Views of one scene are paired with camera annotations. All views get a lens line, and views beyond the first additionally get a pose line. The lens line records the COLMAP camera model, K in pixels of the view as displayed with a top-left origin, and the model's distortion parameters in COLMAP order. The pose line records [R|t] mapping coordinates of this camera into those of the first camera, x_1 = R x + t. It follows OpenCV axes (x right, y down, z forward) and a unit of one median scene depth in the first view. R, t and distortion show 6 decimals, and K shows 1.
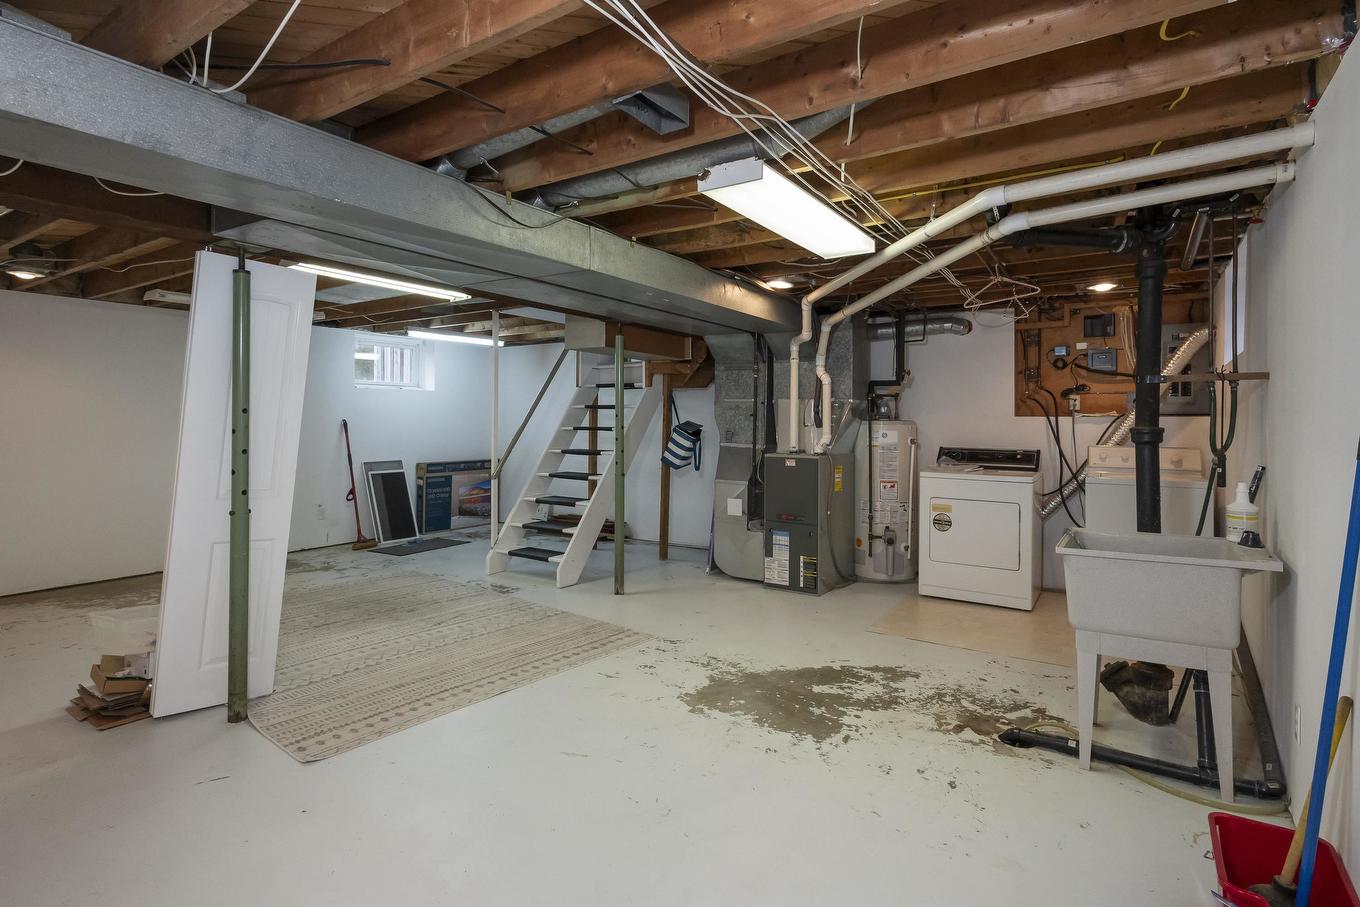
lens RADIAL K [[690.2, 0, 676.0], [0, 690.2, 417.4], [0, 0, 1]] dist [-0.002706, 0.000549]
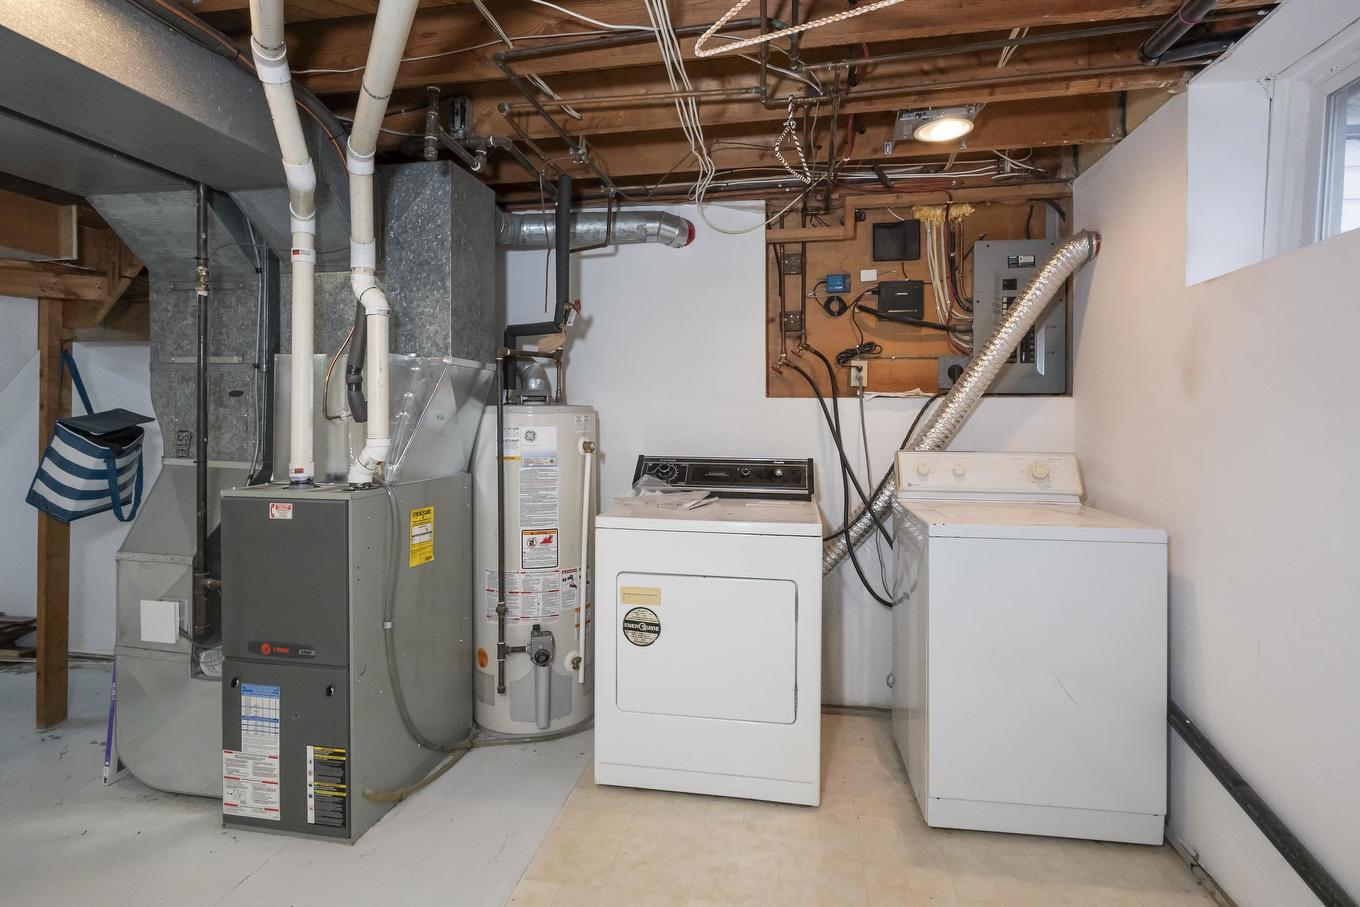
lens RADIAL K [[690.2, 0, 676.0], [0, 690.2, 417.4], [0, 0, 1]] dist [-0.002706, 0.000549]
pose [[0.918415, -0.007303, 0.395551, 0.216622], [0.002767, 0.999924, 0.012037, 0.007893], [-0.395609, -0.009961, 0.918365, 0.546962]]
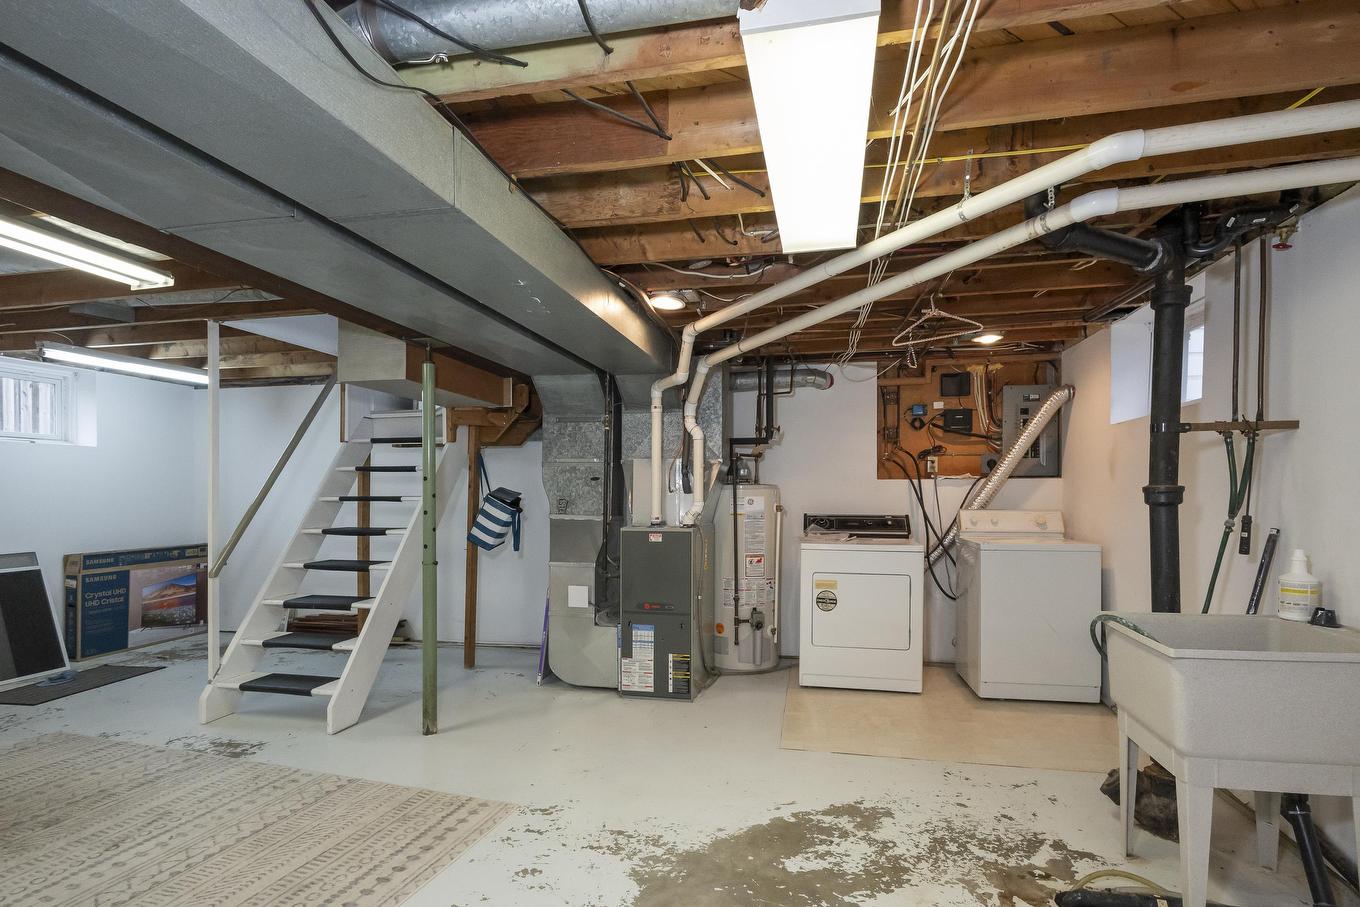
lens RADIAL K [[682.7, 0, 678.7], [0, 682.7, 492.9], [0, 0, 1]] dist [-0.000286, 0.000566]
pose [[0.931034, -0.009689, 0.364805, -0.095176], [0.006487, 0.999929, 0.010003, 0.006336], [-0.364876, -0.006946, 0.931030, 0.256606]]
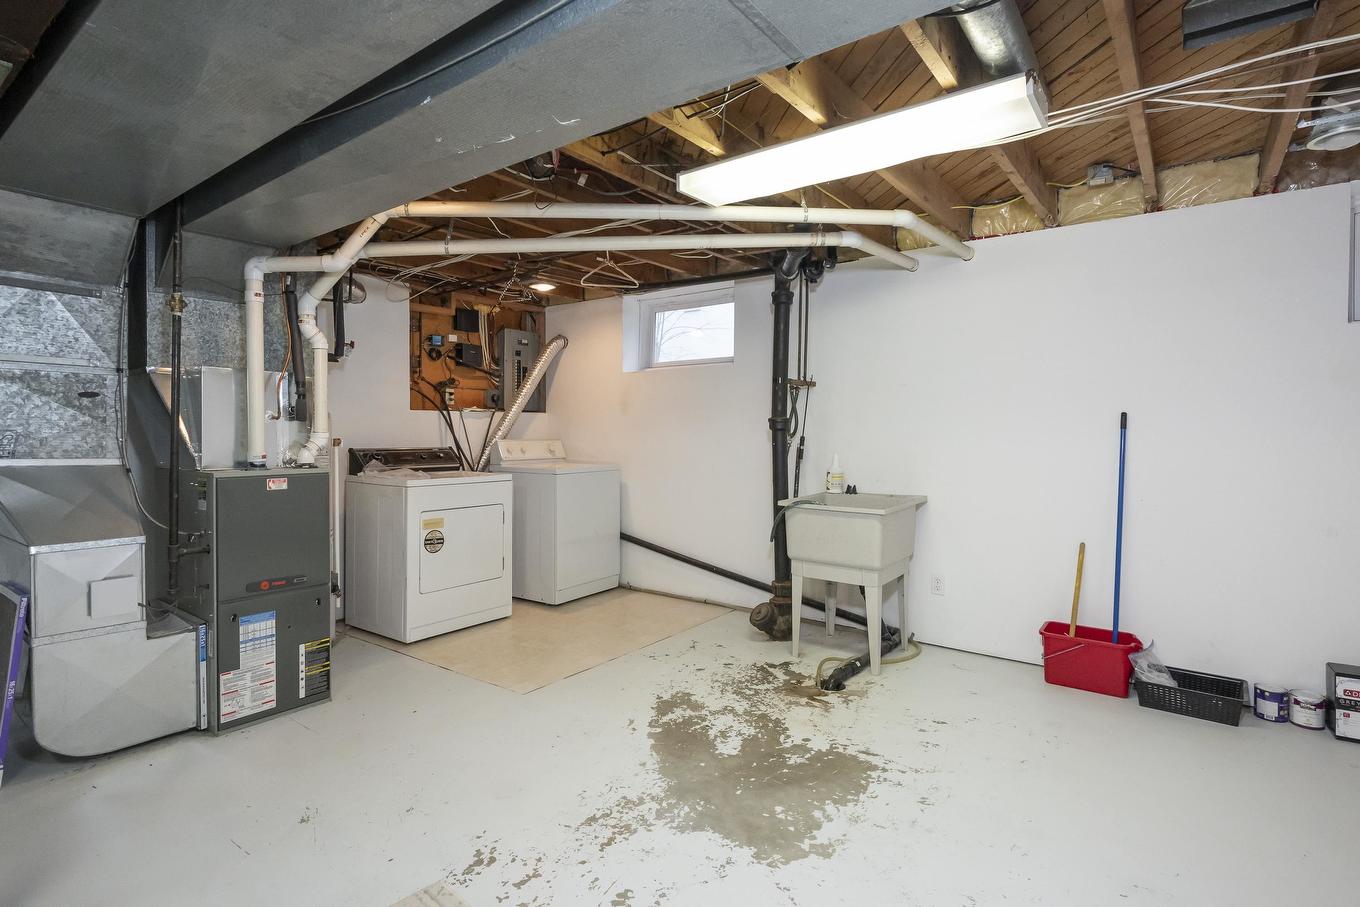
lens RADIAL K [[681.6, 0, 676.3], [0, 681.6, 438.5], [0, 0, 1]] dist [-0.002219, 0.000056]
pose [[0.060743, -0.019942, 0.997954, -0.355965], [-0.004681, 0.999784, 0.020264, 0.016591], [-0.998142, -0.005902, 0.060636, 0.646426]]
